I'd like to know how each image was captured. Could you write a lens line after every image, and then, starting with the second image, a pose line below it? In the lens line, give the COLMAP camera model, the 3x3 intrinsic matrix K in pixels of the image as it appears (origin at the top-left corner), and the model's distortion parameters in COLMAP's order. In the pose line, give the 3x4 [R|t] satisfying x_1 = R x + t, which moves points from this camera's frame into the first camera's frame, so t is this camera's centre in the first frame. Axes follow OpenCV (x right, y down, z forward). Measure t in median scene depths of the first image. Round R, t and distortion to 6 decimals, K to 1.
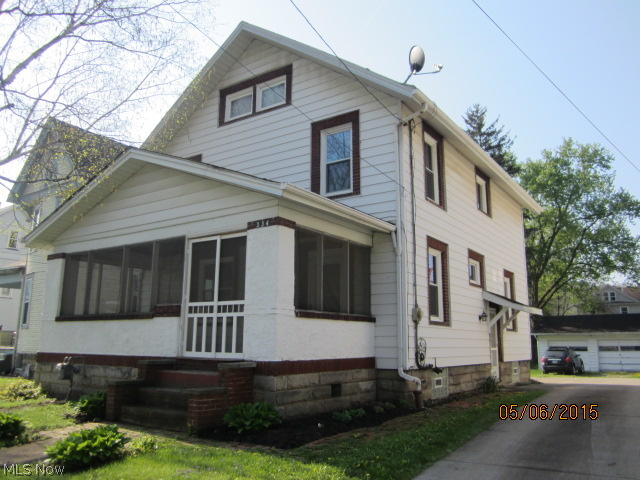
lens RADIAL K [[526.1, 0, 320.0], [0, 526.1, 240.0], [0, 0, 1]] dist [-0.043475, -0.000374]
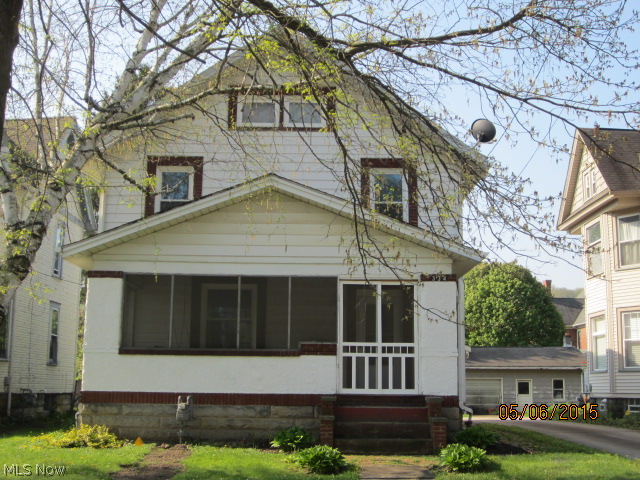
lens RADIAL K [[841.1, 0, 320.0], [0, 841.1, 240.0], [0, 0, 1]] dist [-0.132616, 0.001368]
pose [[0.816119, 0.102415, 0.568736, -1.290197], [-0.114285, 0.993337, -0.014879, -0.053249], [-0.566470, -0.052854, 0.822386, -0.340997]]
